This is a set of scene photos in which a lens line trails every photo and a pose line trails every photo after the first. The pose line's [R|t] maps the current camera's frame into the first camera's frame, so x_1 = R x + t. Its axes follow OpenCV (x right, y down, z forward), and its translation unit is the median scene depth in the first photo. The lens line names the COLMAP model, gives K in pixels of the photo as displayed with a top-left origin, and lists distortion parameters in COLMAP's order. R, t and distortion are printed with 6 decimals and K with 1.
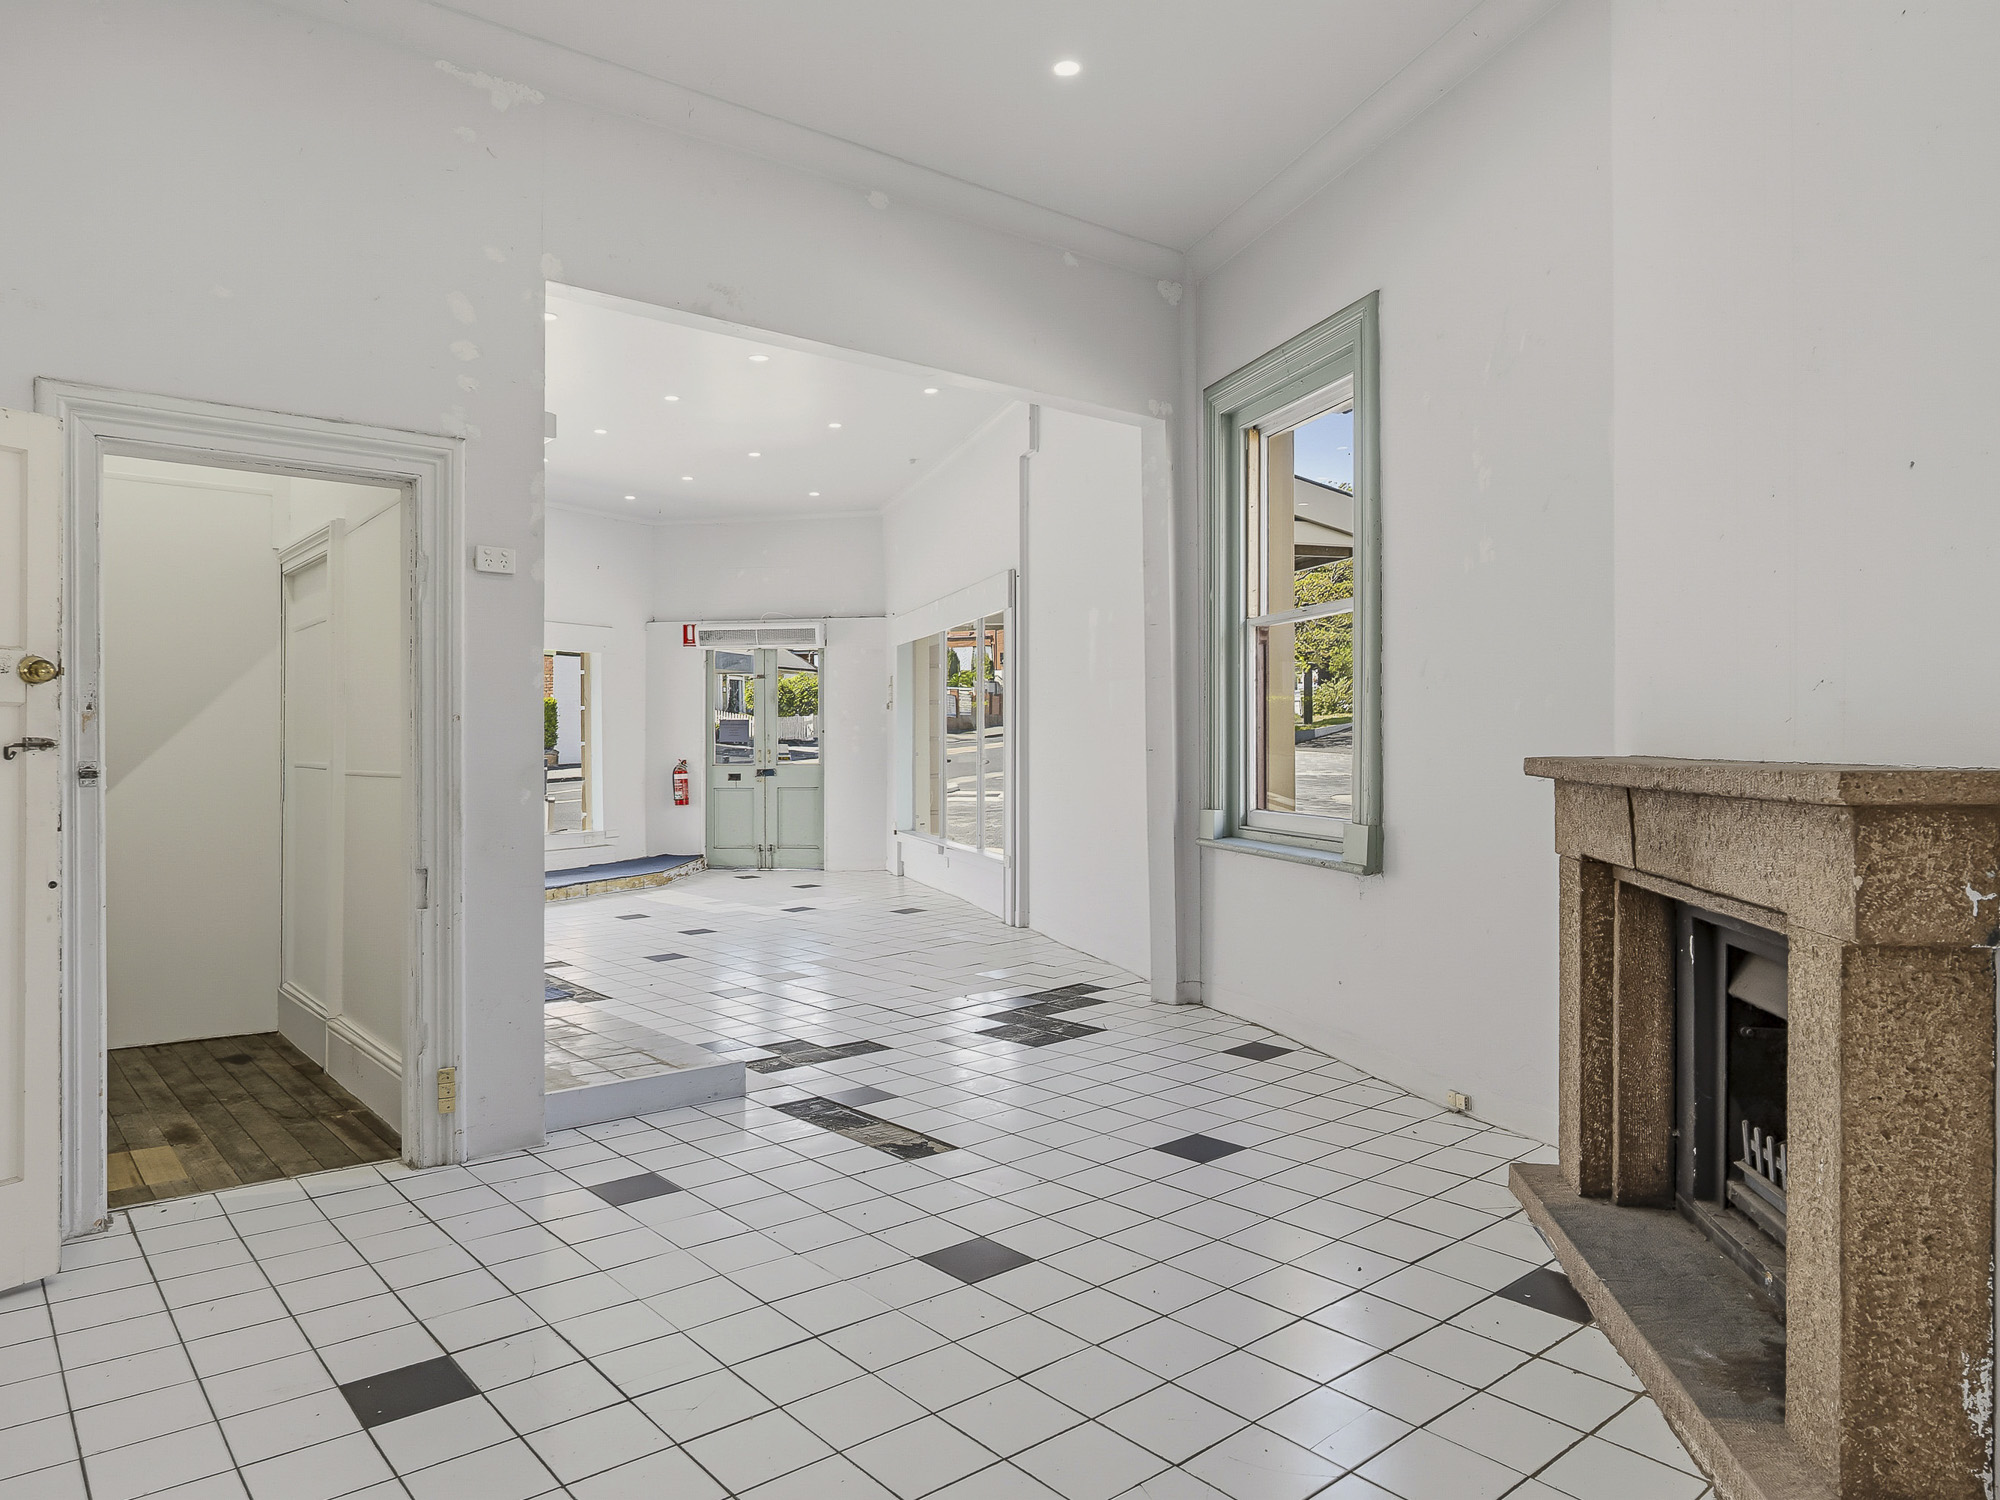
lens RADIAL K [[1317.4, 0, 1000.0], [0, 1317.4, 750.0], [0, 0, 1]] dist [0.000531, -0.000082]
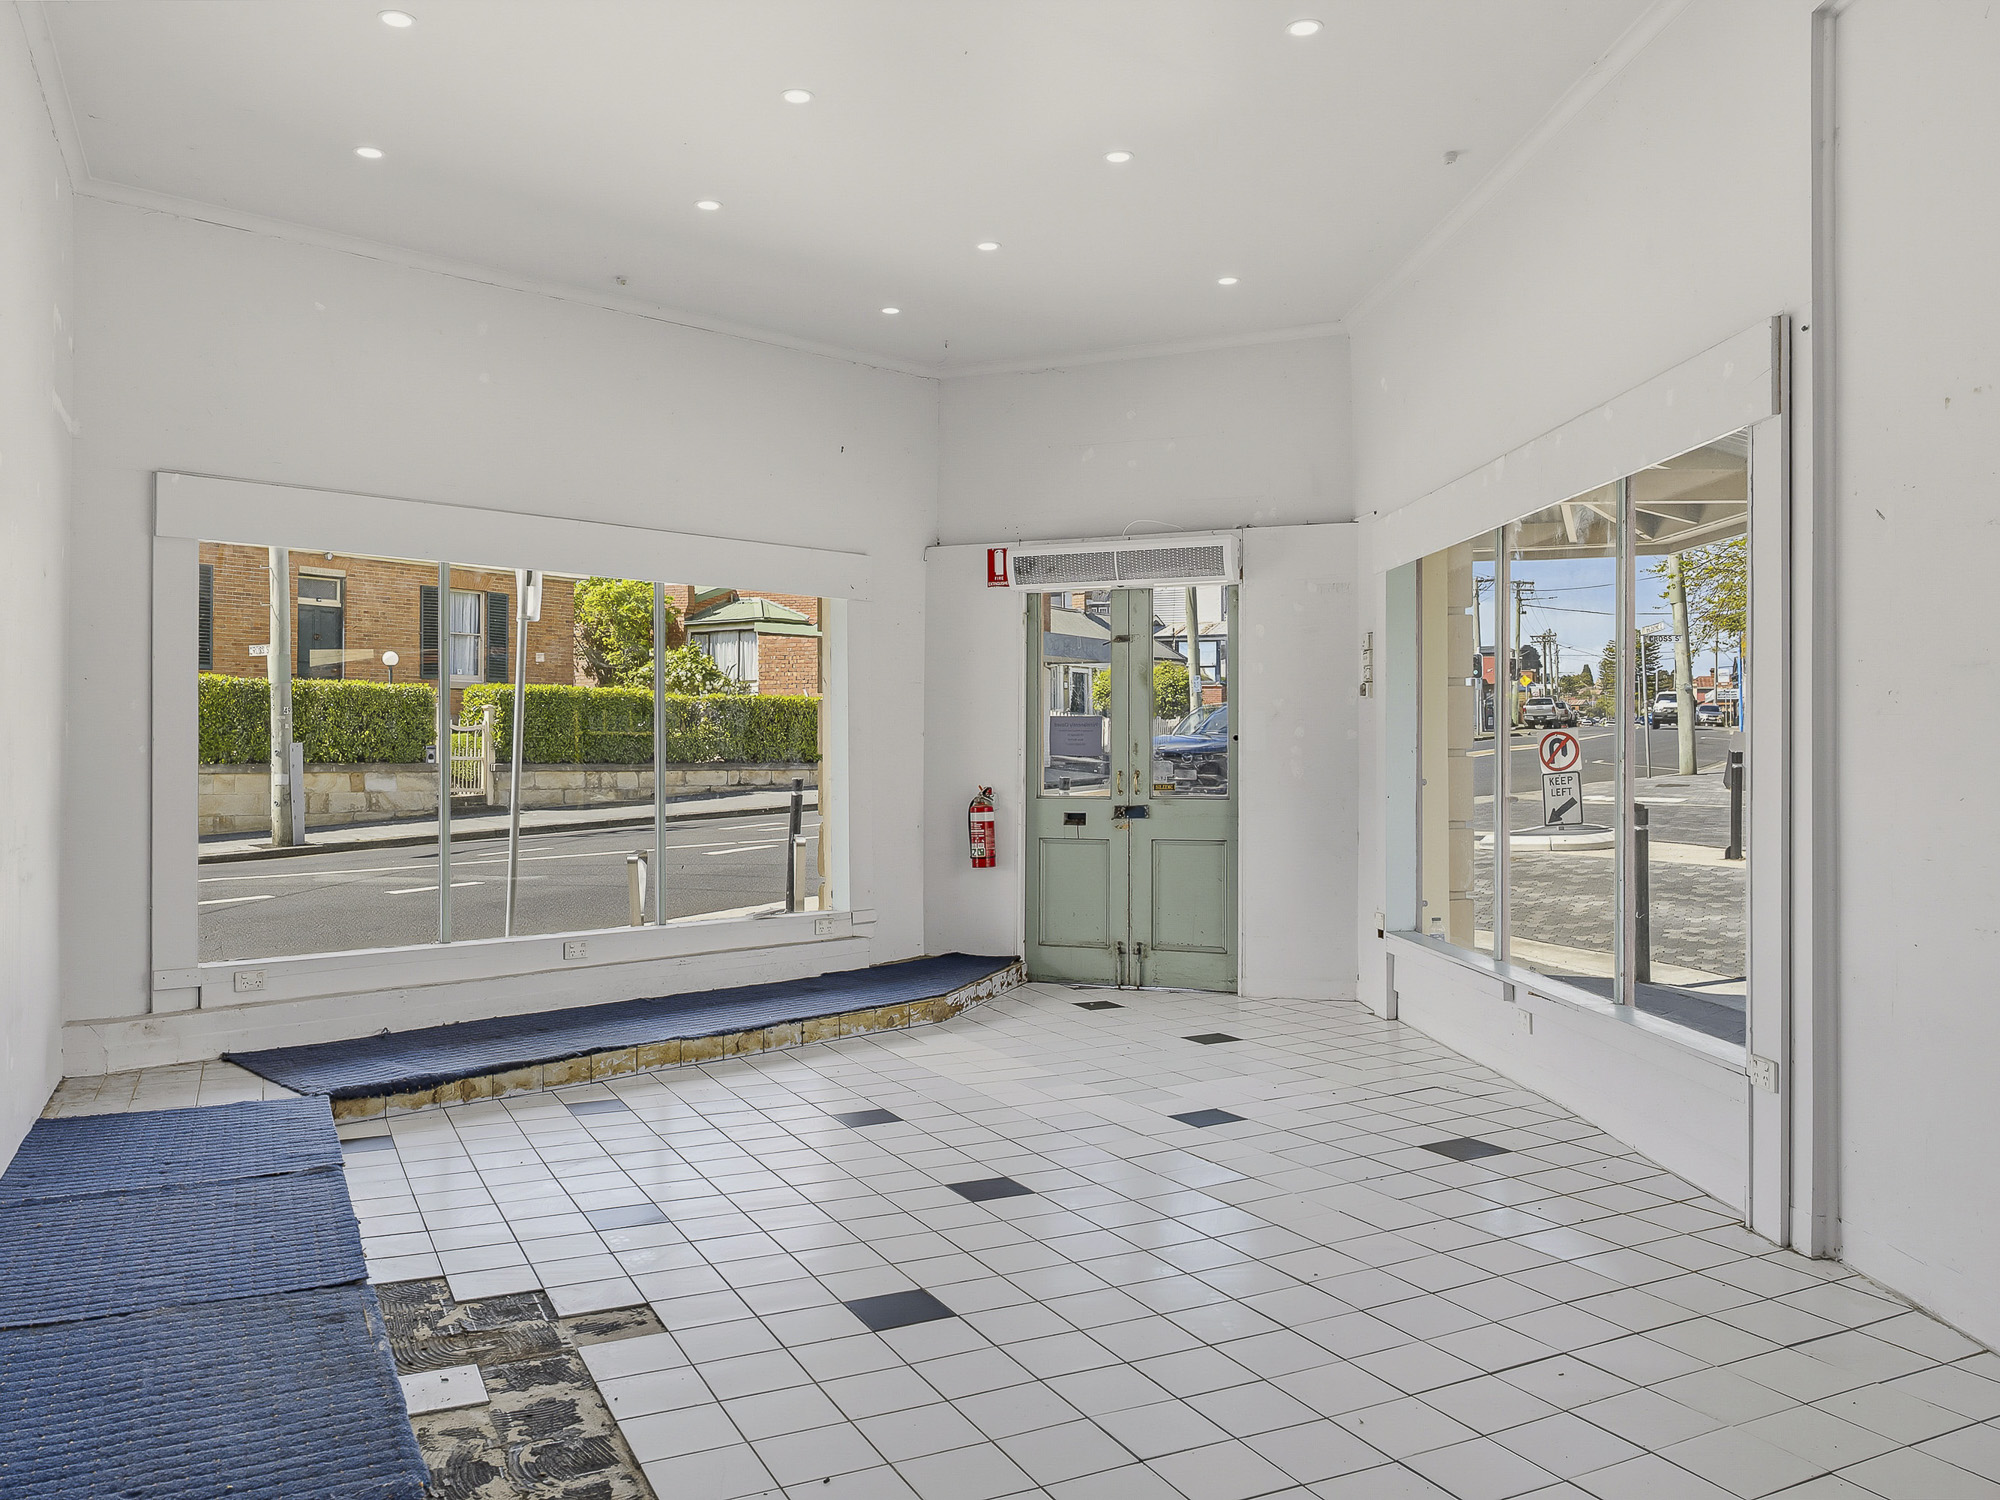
lens RADIAL K [[1490.9, 0, 1000.0], [0, 1490.9, 750.0], [0, 0, 1]] dist [0.003710, 0.000568]
pose [[0.968406, 0.002699, -0.249366, -0.075232], [-0.004523, 0.999967, -0.006741, -0.004313], [0.249339, 0.007656, 0.968386, 0.381396]]
